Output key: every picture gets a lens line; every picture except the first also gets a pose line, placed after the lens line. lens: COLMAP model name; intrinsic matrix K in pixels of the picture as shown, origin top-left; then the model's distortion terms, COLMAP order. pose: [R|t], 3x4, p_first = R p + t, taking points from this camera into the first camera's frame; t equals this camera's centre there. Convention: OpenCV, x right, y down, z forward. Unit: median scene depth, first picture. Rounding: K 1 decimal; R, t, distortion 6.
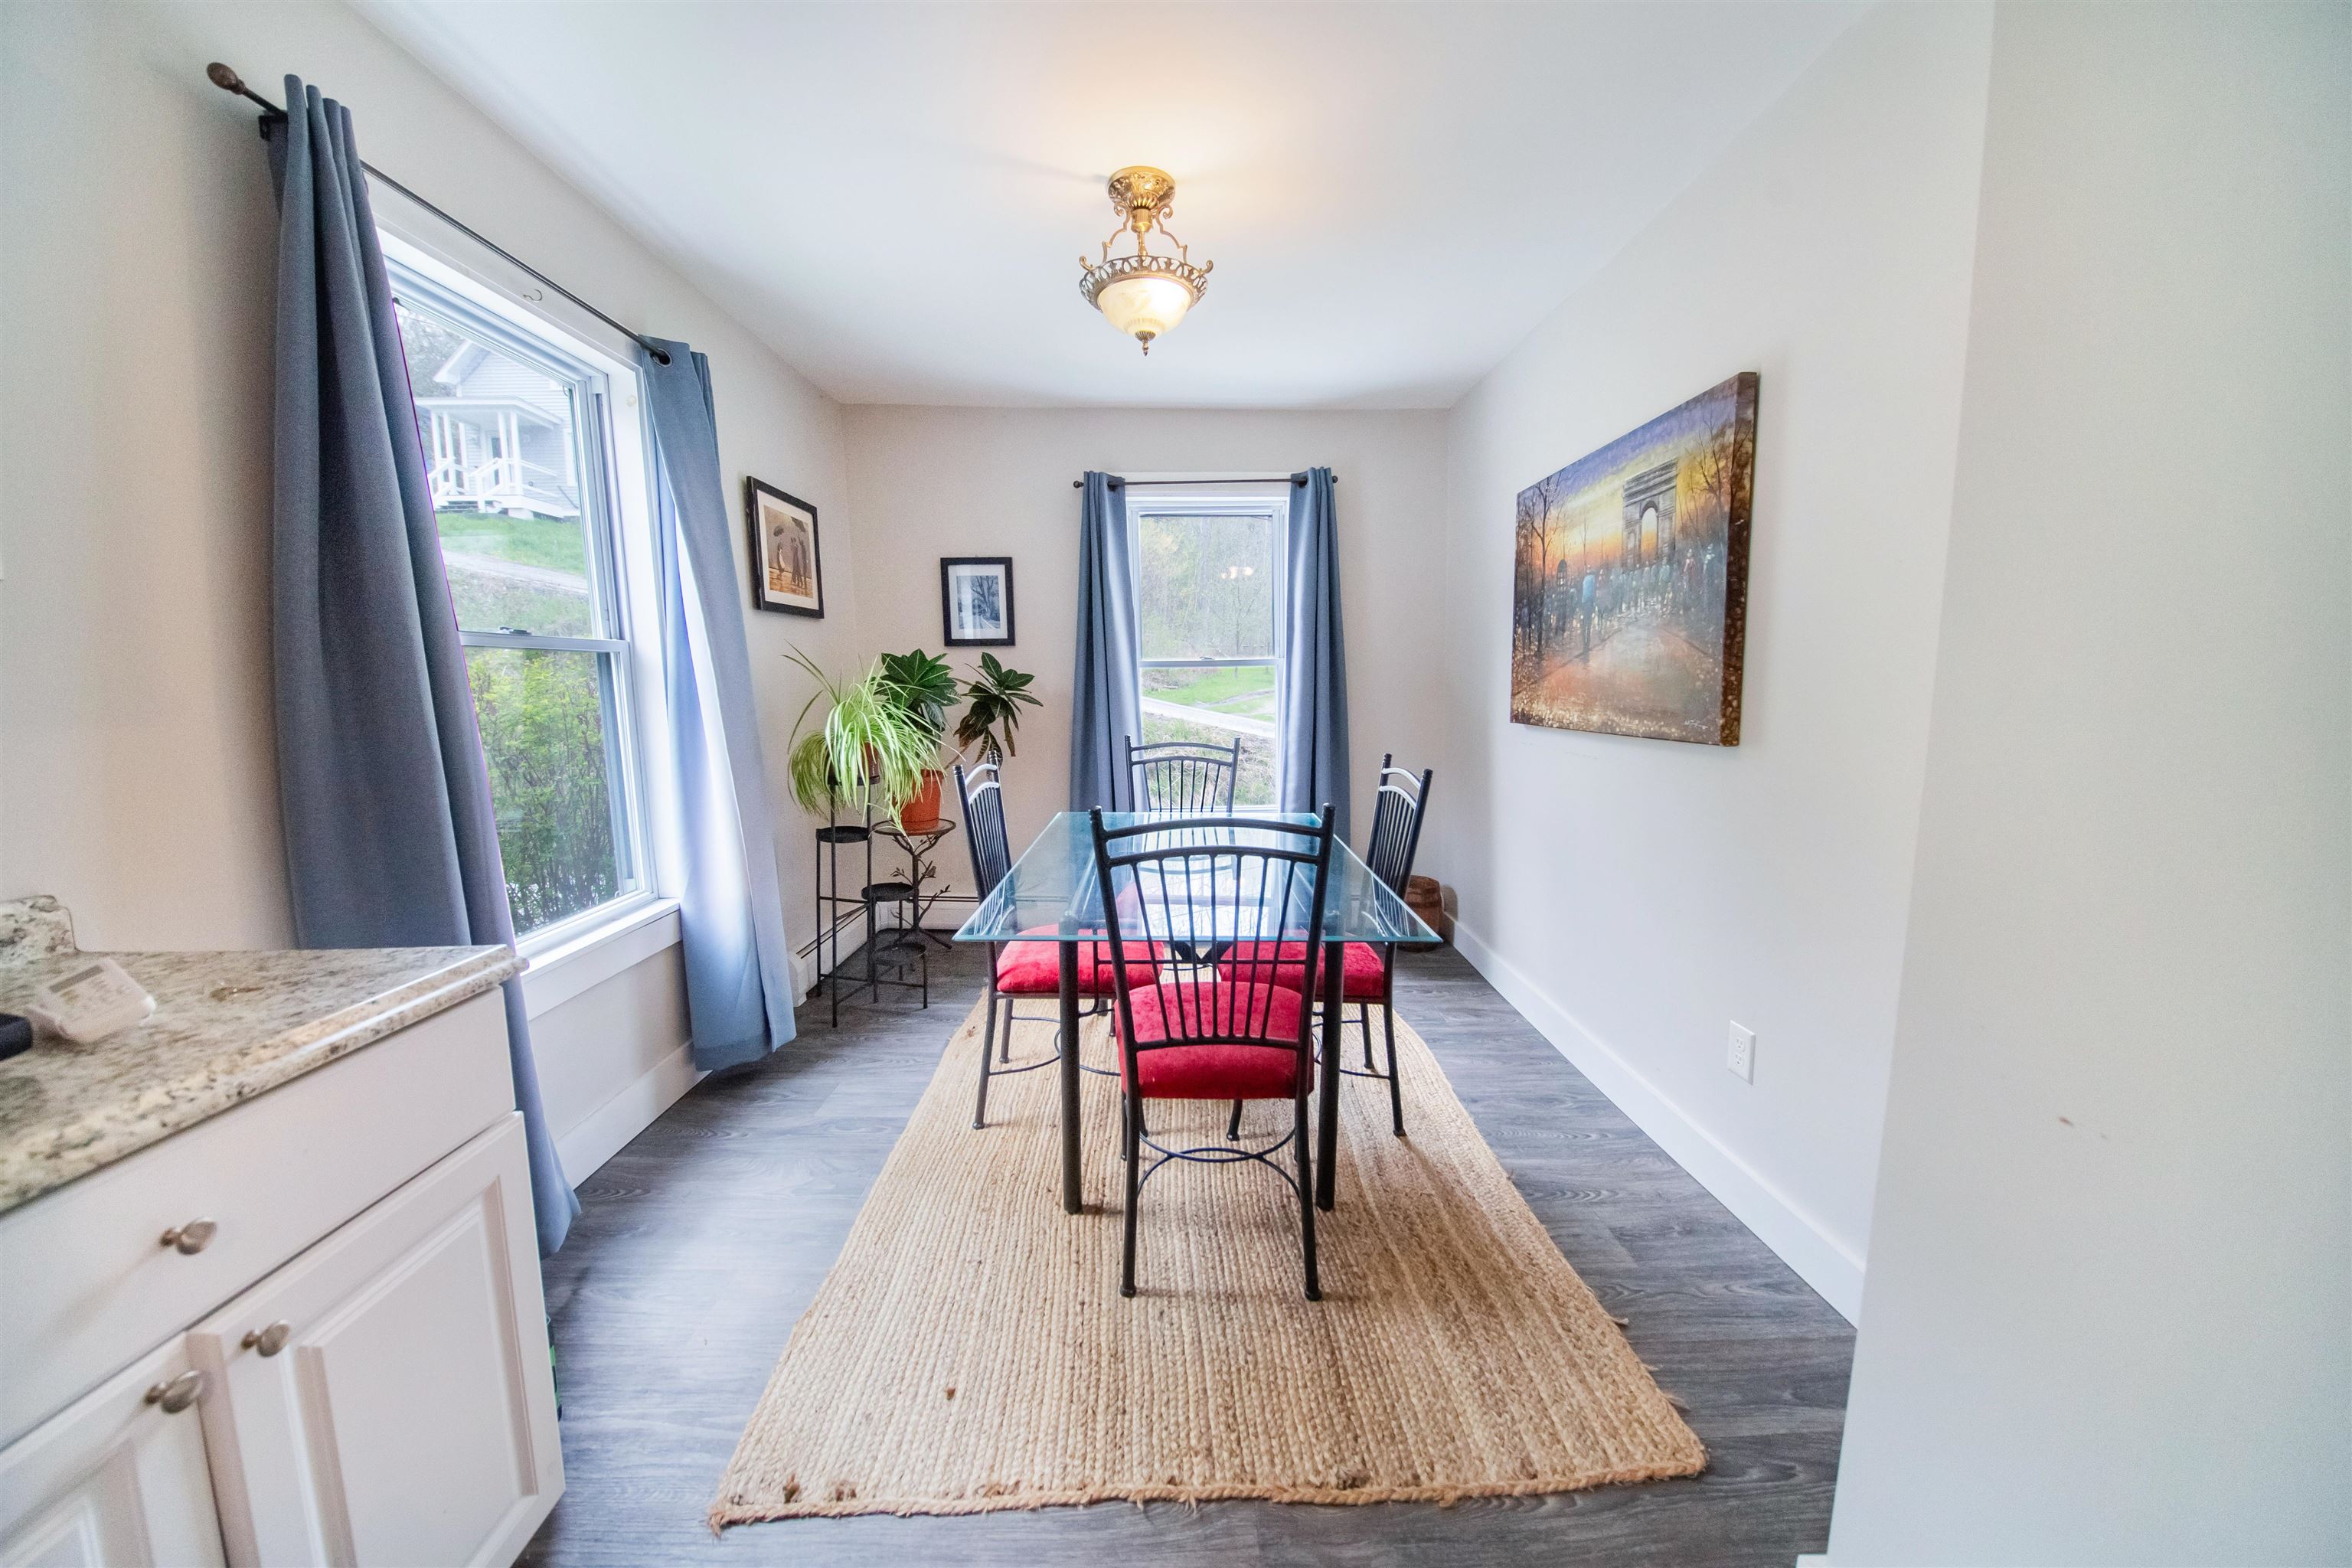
lens RADIAL K [[799.7, 0, 1184.7], [0, 799.7, 766.4], [0, 0, 1]] dist [0.007472, -0.006222]
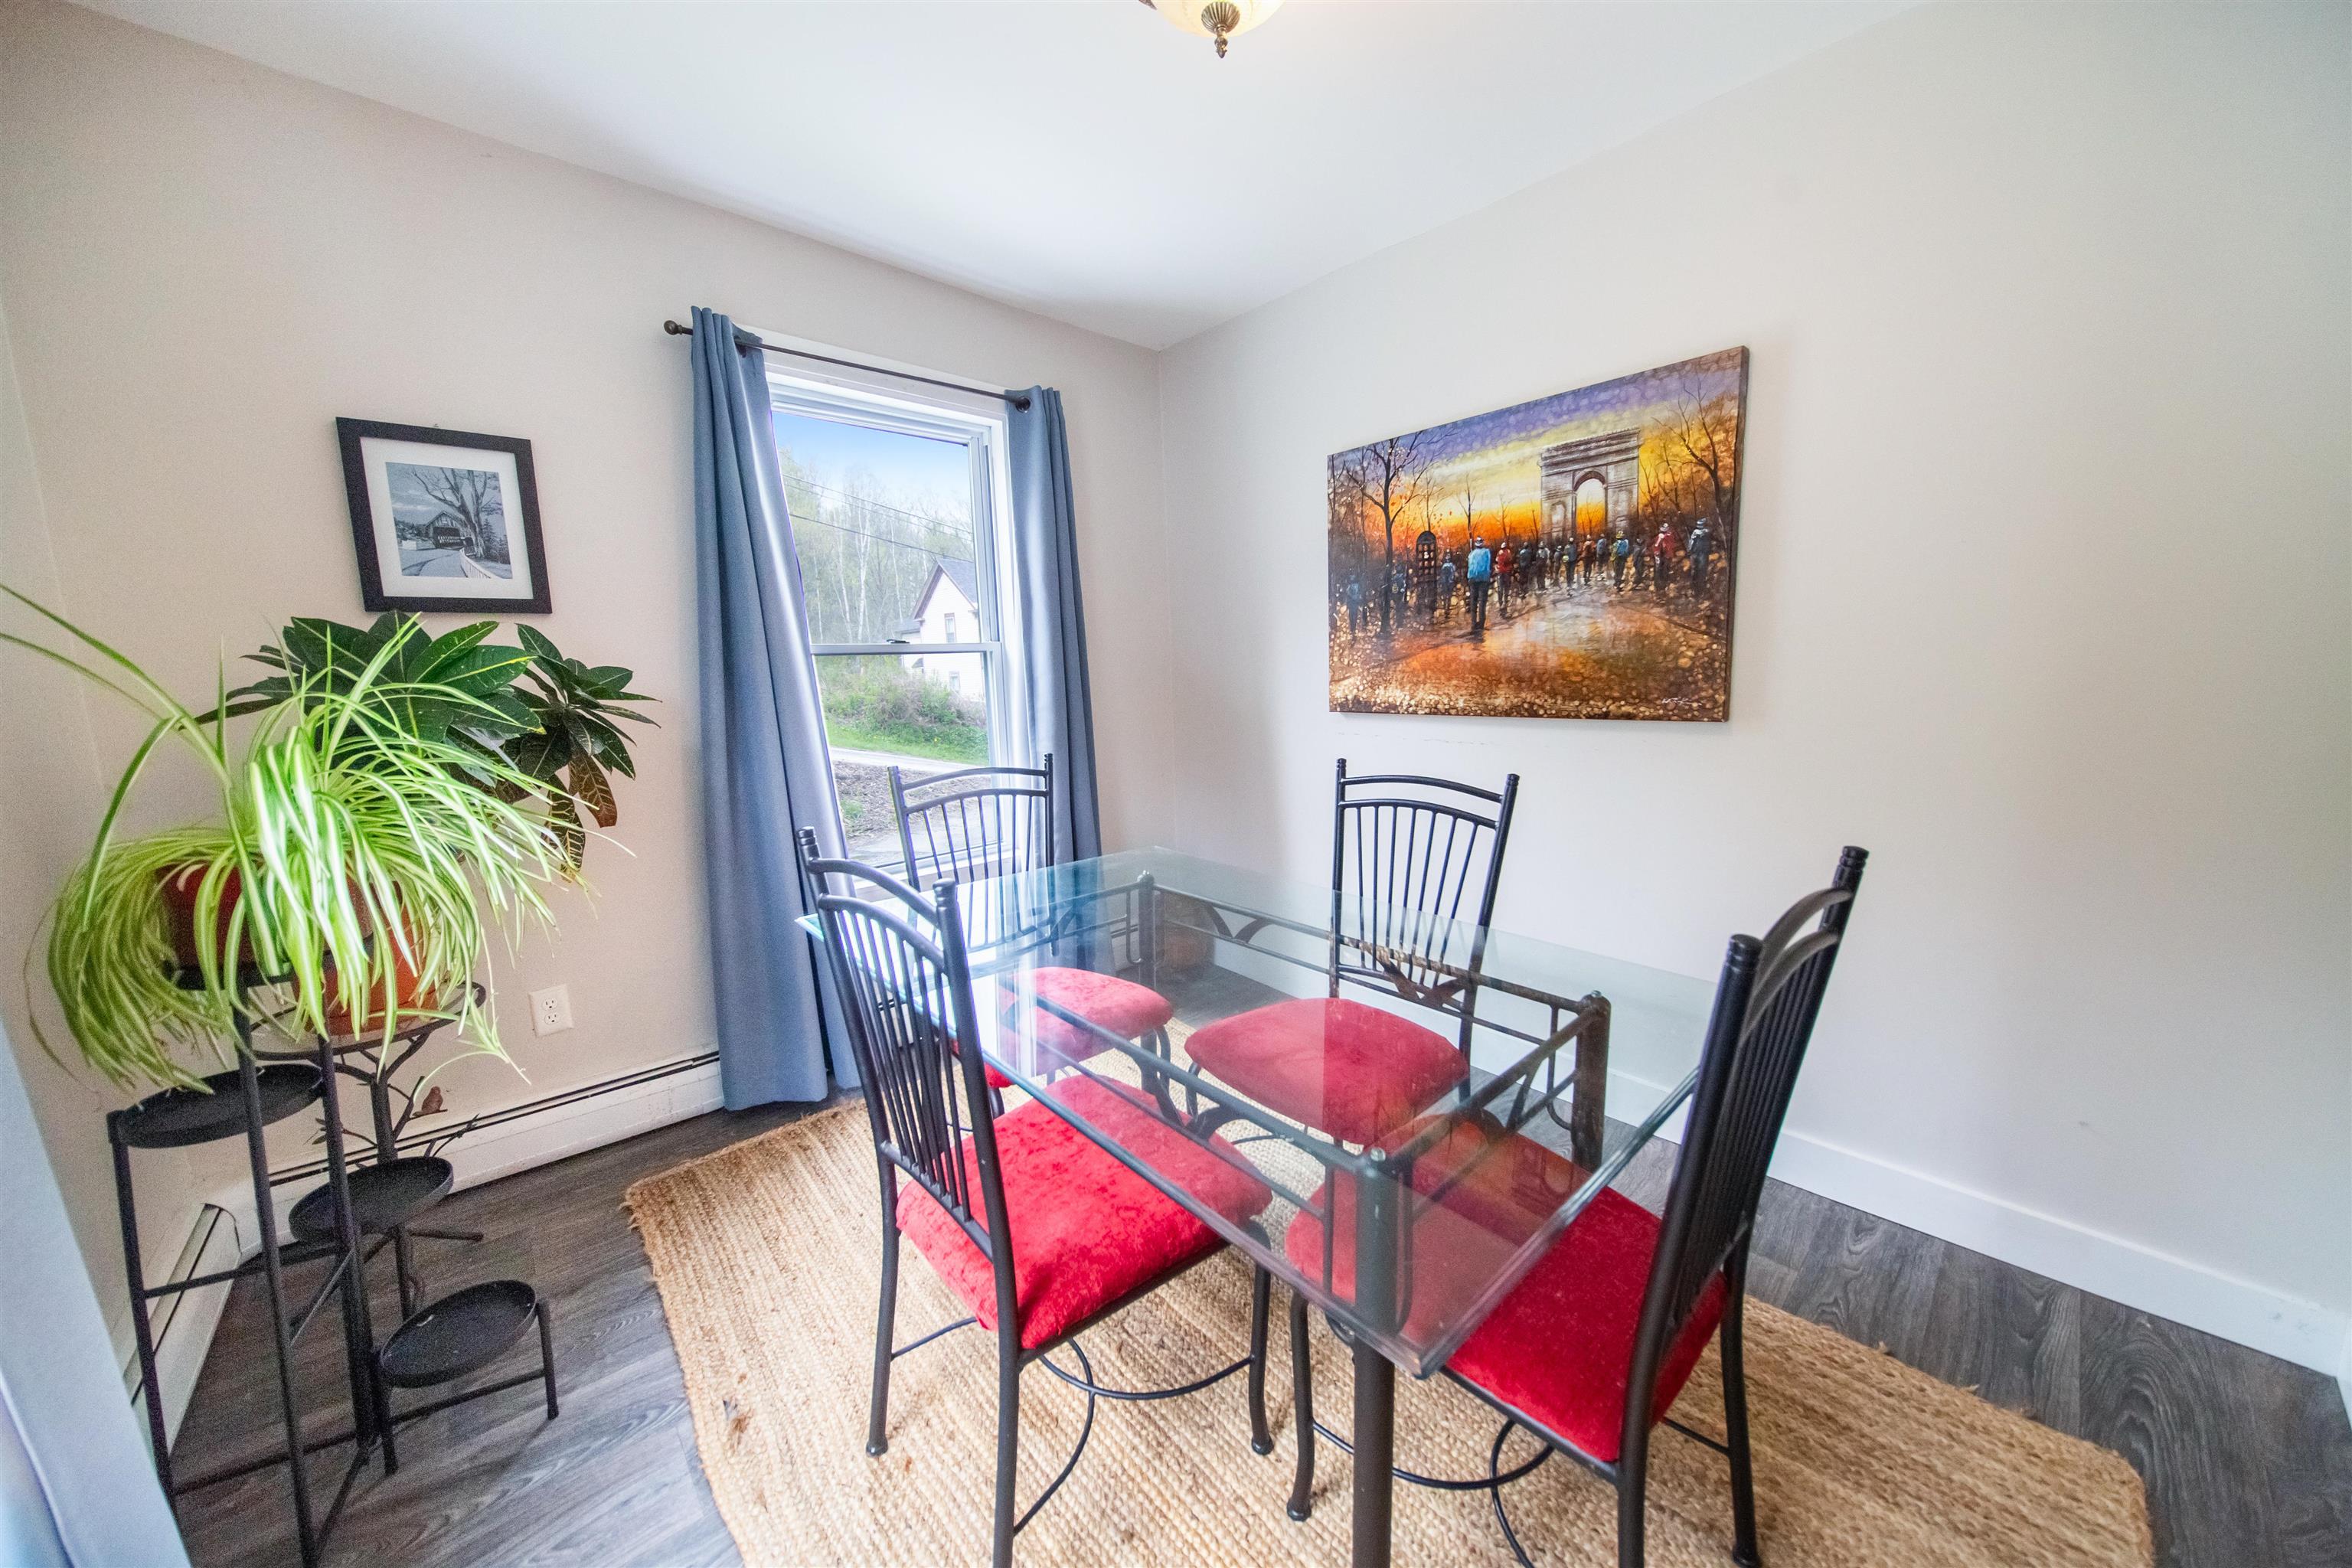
lens RADIAL K [[799.7, 0, 1184.7], [0, 799.7, 766.4], [0, 0, 1]] dist [0.007472, -0.006222]
pose [[0.755644, -0.096085, 0.647896, -0.416402], [0.090025, 0.995029, 0.042570, -0.061974], [-0.648766, 0.026159, 0.760538, 0.565643]]
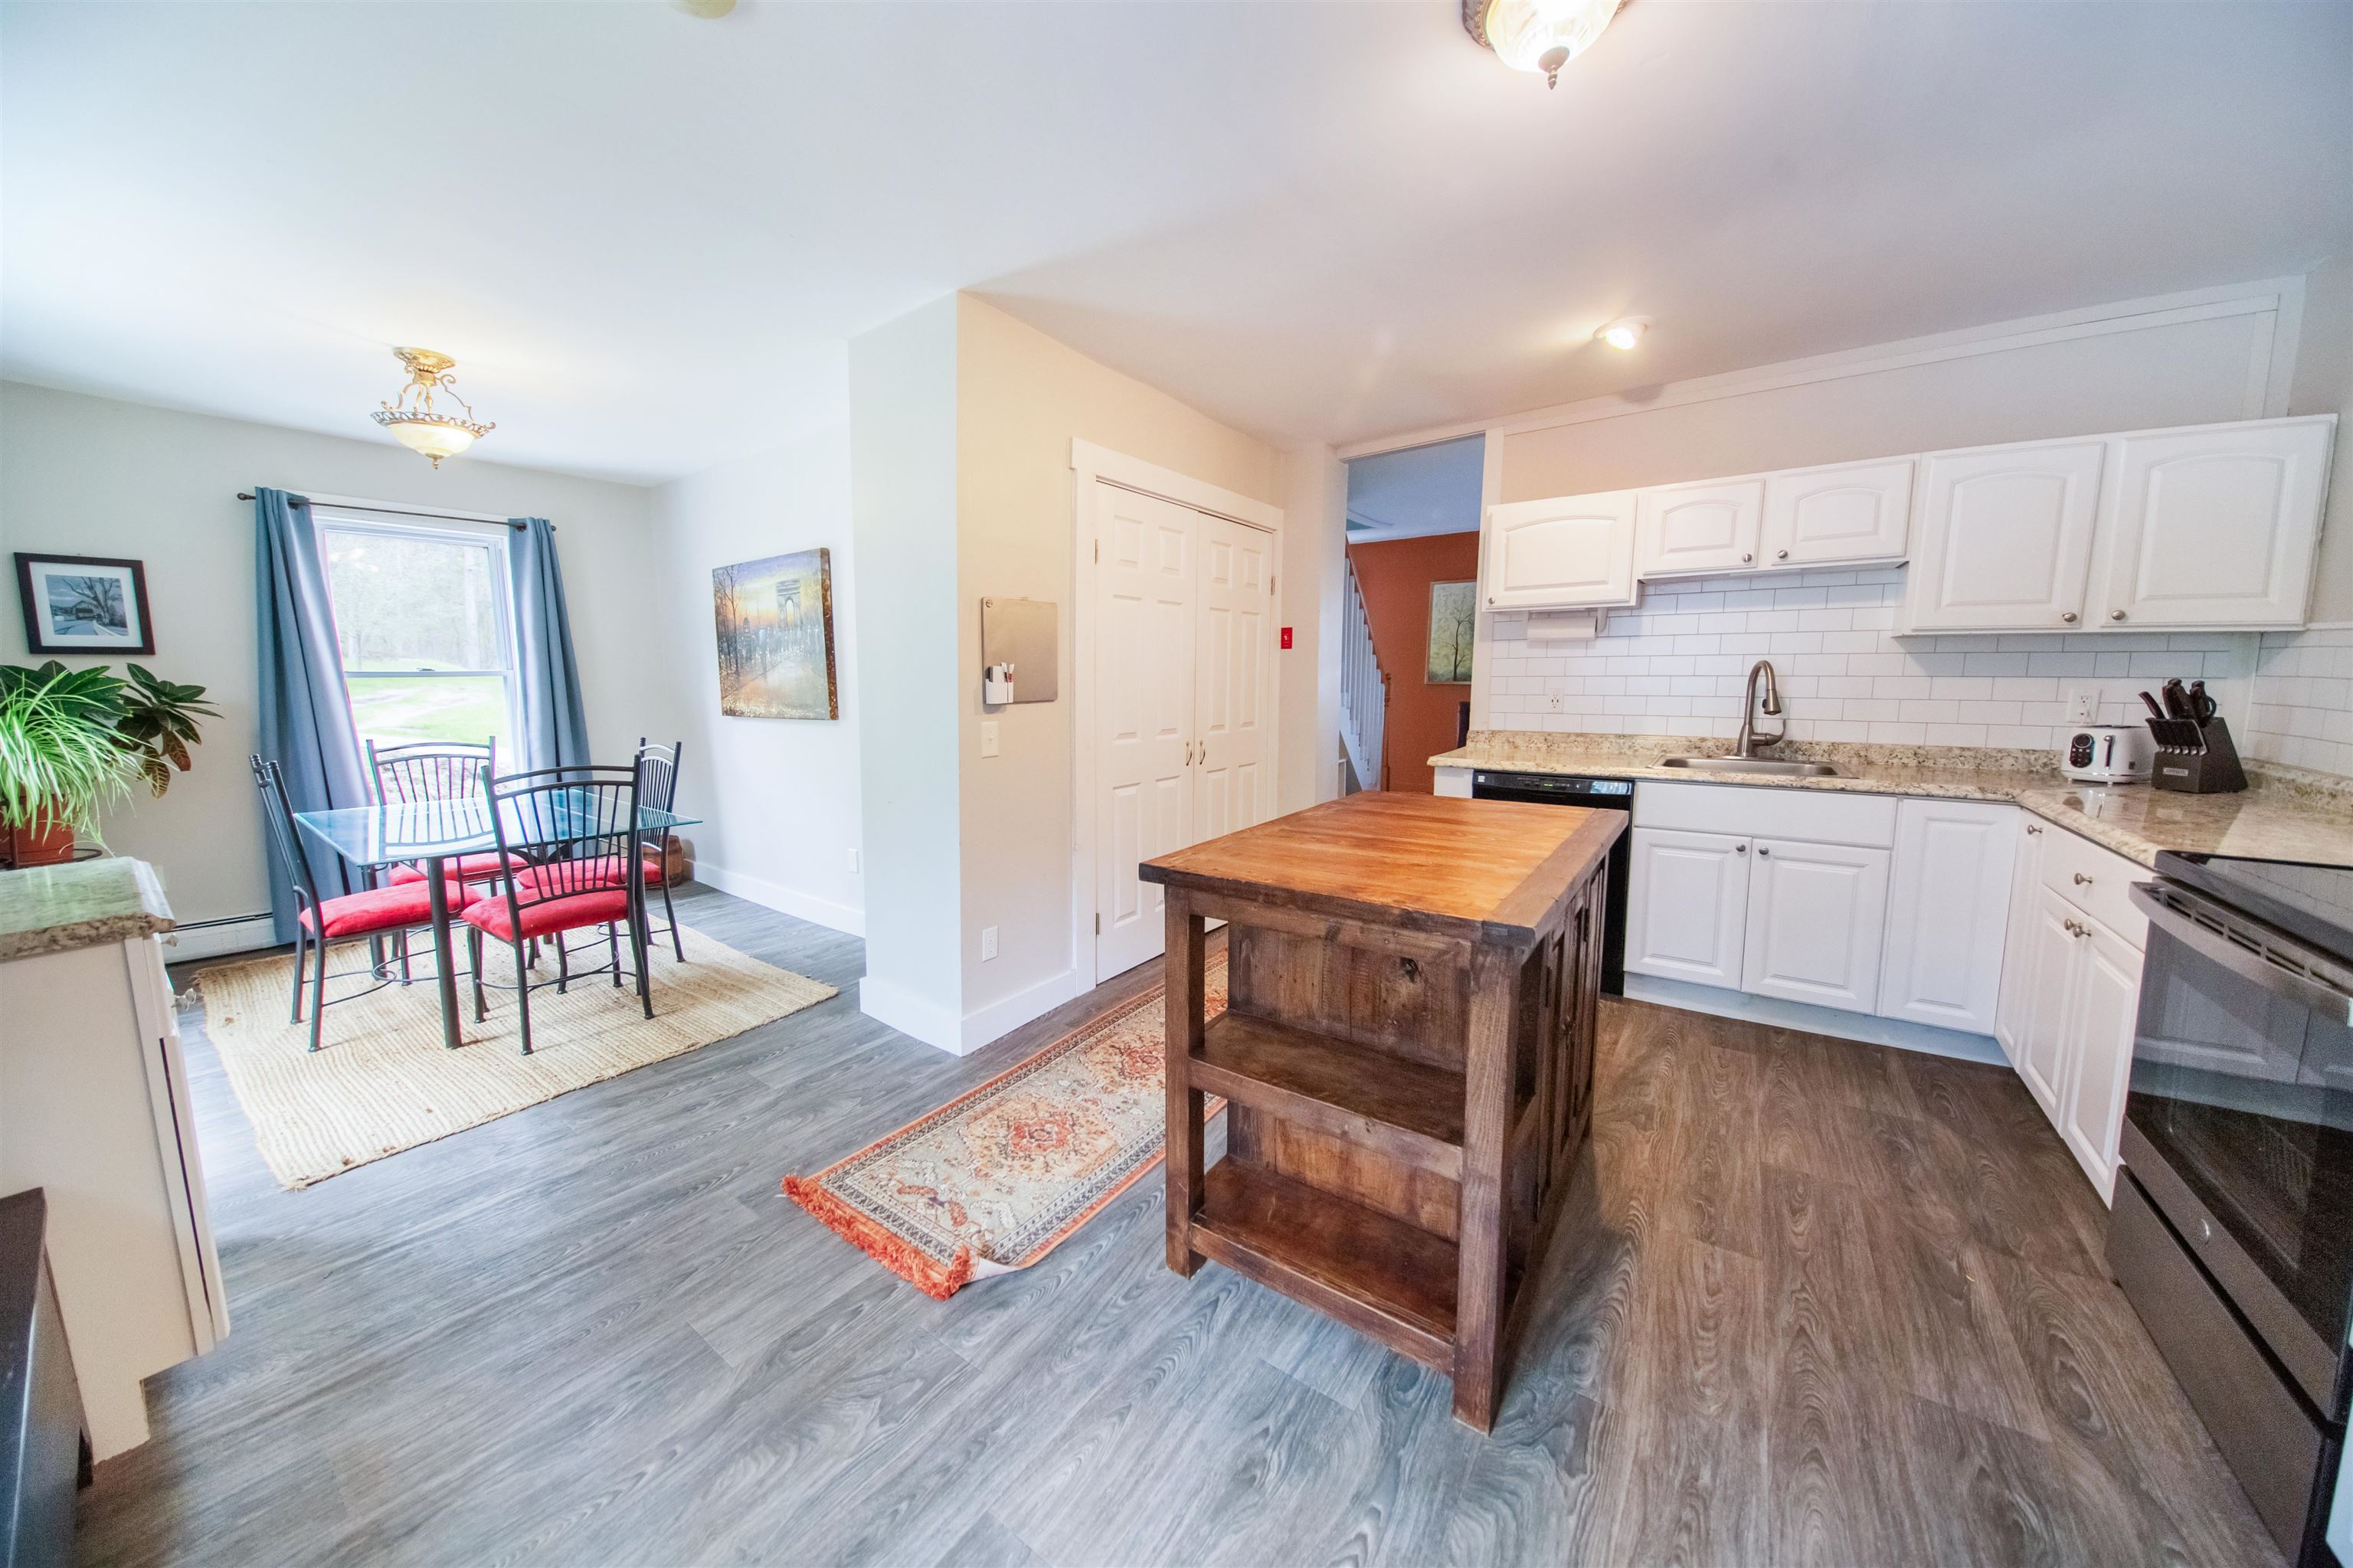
lens RADIAL K [[789.6, 0, 1171.6], [0, 789.6, 761.0], [0, 0, 1]] dist [-0.007836, -0.000170]
pose [[0.608800, -0.080601, 0.789219, -0.363870], [0.085698, 0.995686, 0.035580, 0.070161], [-0.788682, 0.045973, 0.613081, -0.818639]]
